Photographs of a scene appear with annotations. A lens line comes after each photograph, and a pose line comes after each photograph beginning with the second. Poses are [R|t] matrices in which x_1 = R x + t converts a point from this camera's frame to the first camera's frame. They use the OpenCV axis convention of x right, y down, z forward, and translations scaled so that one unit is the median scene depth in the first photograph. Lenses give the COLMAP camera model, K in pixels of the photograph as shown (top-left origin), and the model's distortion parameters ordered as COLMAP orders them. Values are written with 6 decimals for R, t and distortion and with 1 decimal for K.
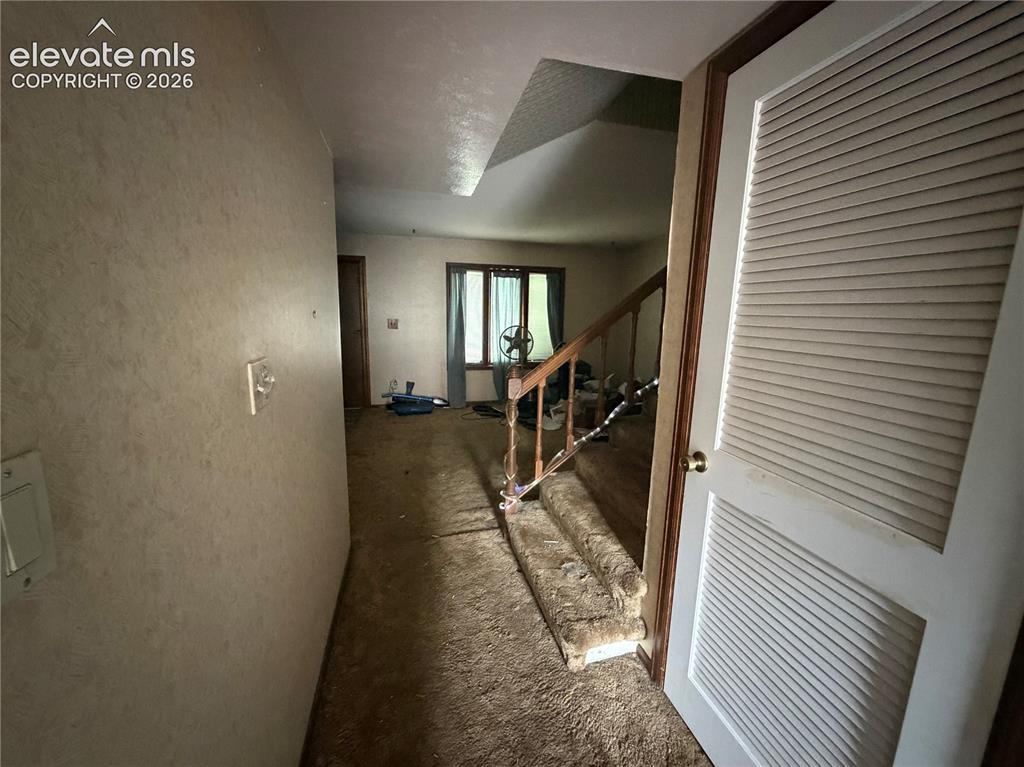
lens RADIAL K [[407.8, 0, 512.5], [0, 407.8, 385.3], [0, 0, 1]] dist [0.001244, 0.000236]
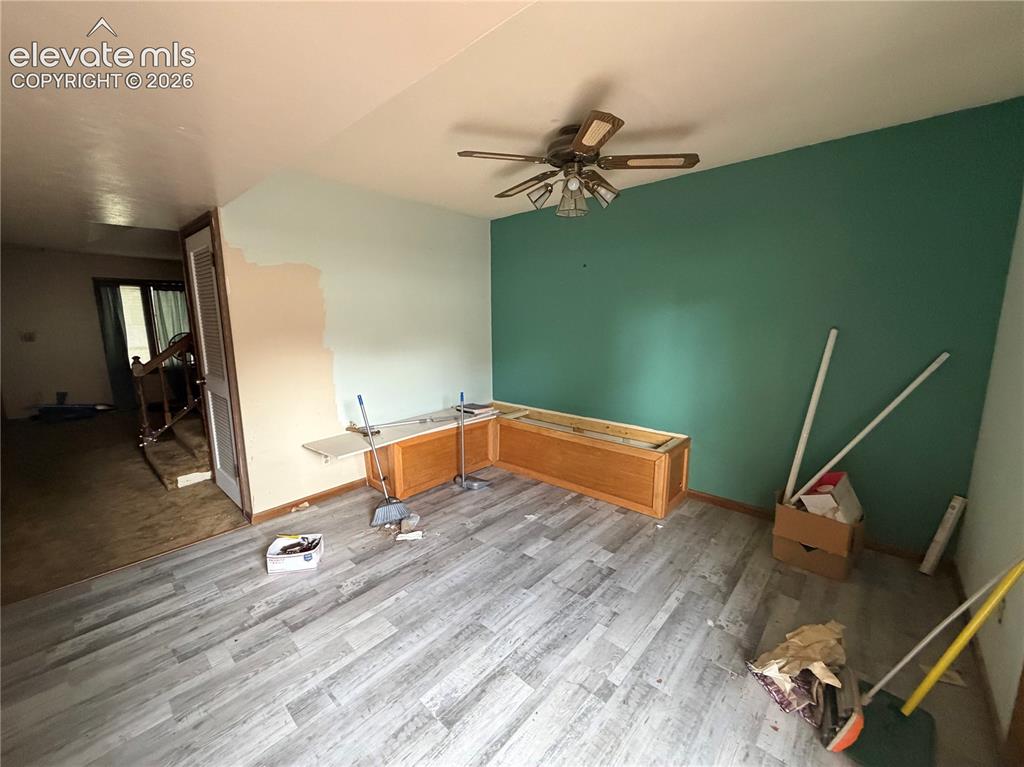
lens RADIAL K [[407.8, 0, 511.2], [0, 407.8, 380.6], [0, 0, 1]] dist [0.001244, 0.000236]
pose [[0.836964, -0.113810, 0.535293, 0.157237], [0.121735, 0.992348, 0.020645, 0.083206], [-0.533546, 0.047885, 0.844414, -0.498230]]
